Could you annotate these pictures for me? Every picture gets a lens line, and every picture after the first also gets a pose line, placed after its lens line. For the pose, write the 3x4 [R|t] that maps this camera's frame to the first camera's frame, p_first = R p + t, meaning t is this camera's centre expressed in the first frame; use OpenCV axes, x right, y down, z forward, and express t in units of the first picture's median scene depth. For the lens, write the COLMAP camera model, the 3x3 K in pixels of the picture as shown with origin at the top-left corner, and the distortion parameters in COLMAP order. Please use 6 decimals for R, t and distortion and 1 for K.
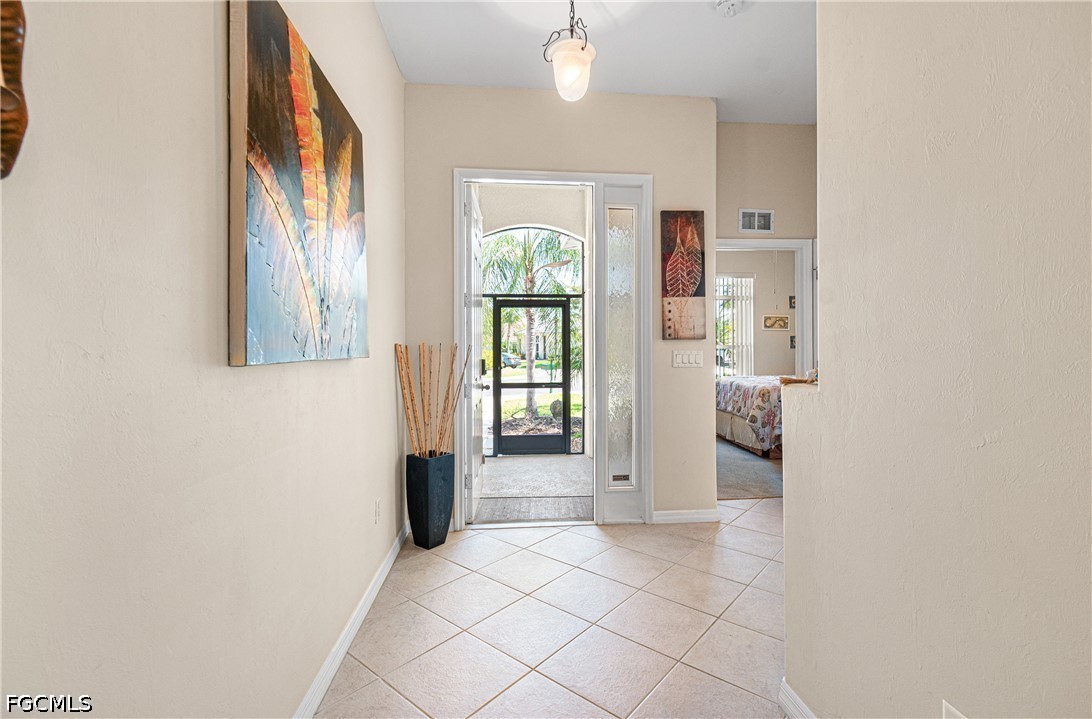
lens RADIAL K [[499.9, 0, 552.6], [0, 499.9, 346.2], [0, 0, 1]] dist [-0.016620, -0.000323]
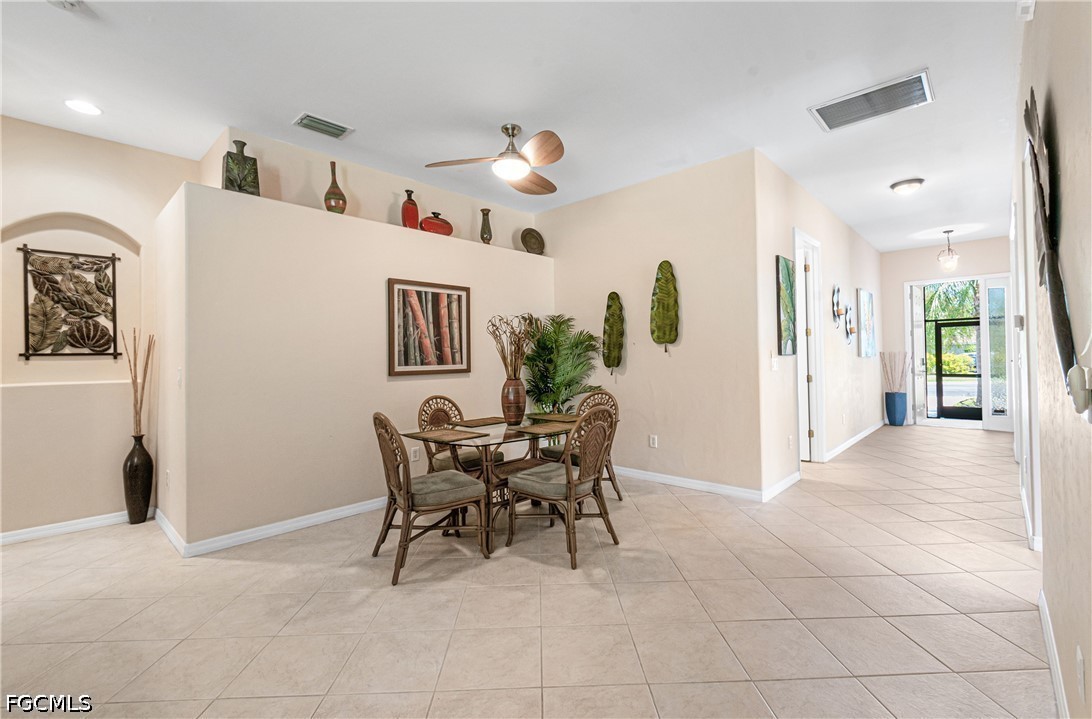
lens RADIAL K [[475.2, 0, 549.7], [0, 475.2, 353.0], [0, 0, 1]] dist [-0.002388, -0.000160]
pose [[0.663941, -0.017915, -0.747570, 0.200964], [0.016747, 0.999818, -0.009086, -0.002221], [0.747597, -0.006487, 0.664121, -0.970343]]
